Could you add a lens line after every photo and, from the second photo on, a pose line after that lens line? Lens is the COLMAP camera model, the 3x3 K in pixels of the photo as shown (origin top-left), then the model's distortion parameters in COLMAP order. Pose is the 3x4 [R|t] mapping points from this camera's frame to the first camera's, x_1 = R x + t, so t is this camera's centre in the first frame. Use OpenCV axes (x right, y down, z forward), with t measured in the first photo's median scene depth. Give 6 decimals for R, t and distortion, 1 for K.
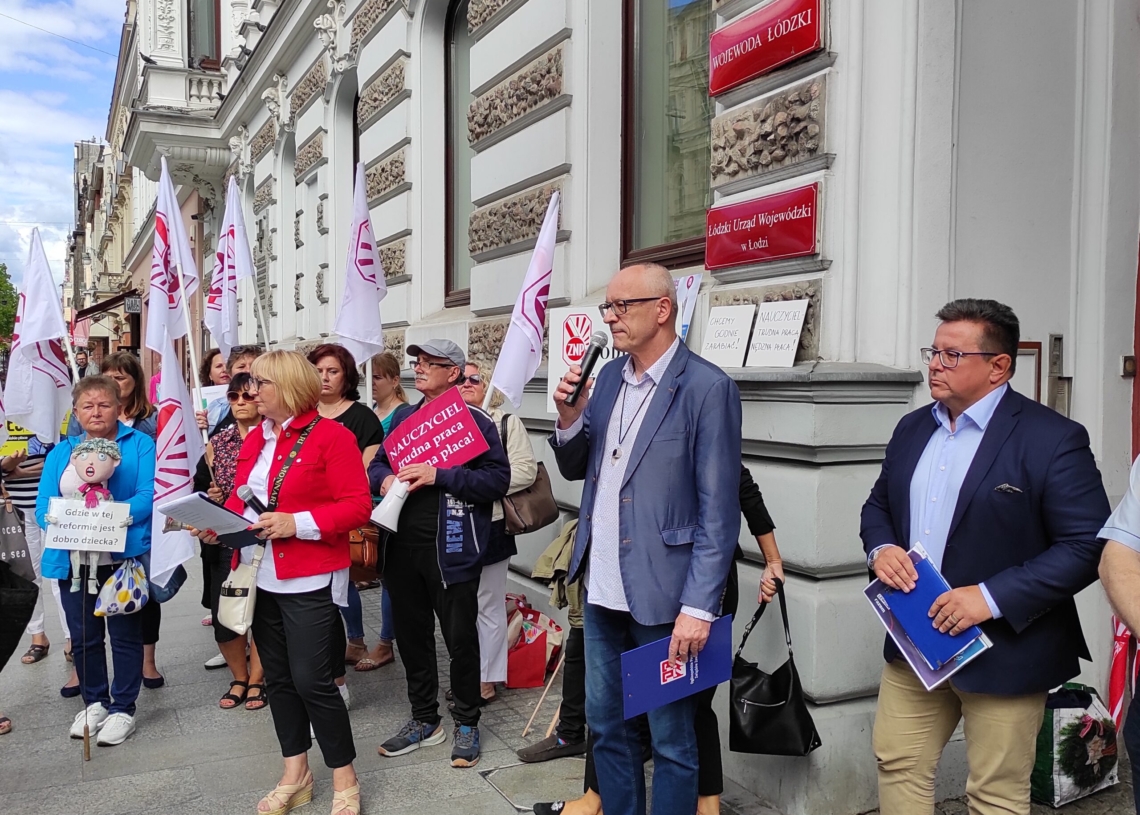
lens RADIAL K [[1117.9, 0, 570.8], [0, 1117.9, 431.2], [0, 0, 1]] dist [0.099110, -0.121091]
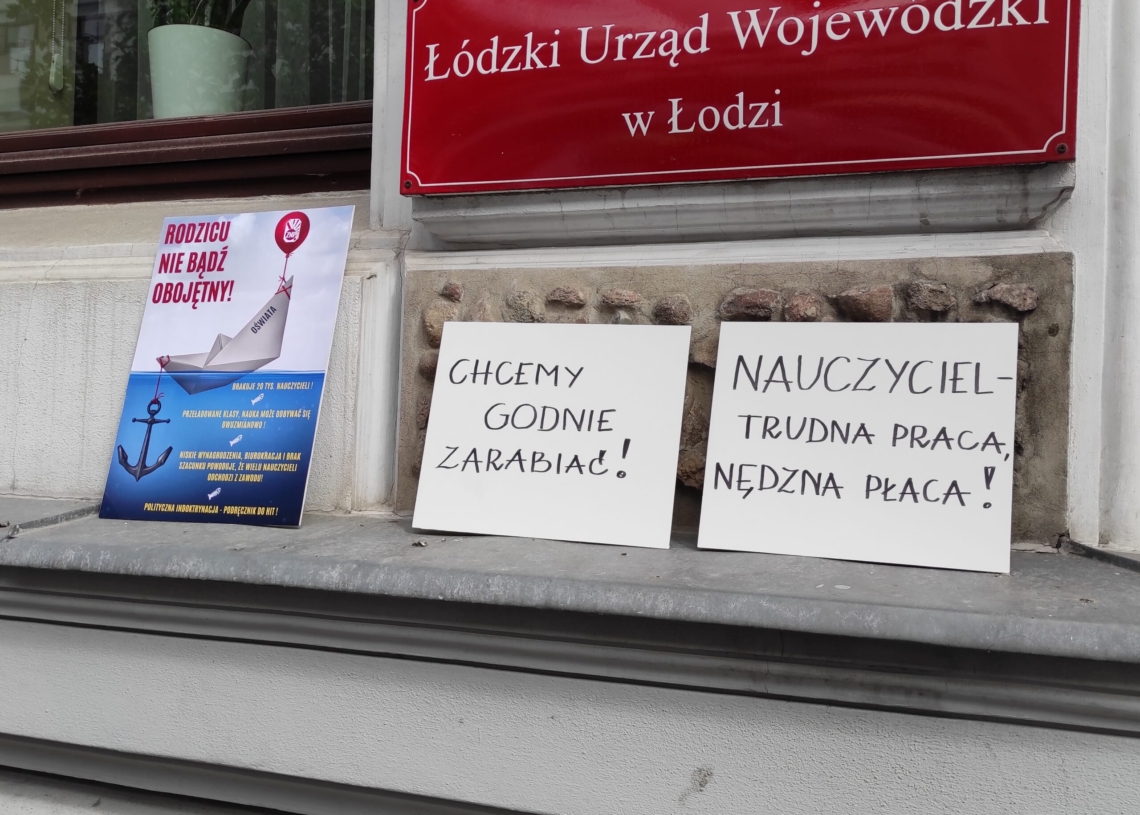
lens RADIAL K [[1117.9, 0, 570.8], [0, 1117.9, 431.2], [0, 0, 1]] dist [0.099110, -0.121091]
pose [[0.706915, 0.023211, 0.706918, -0.061339], [0.006726, 0.999196, -0.039534, -0.075345], [-0.707267, 0.032702, 0.706190, 0.828811]]
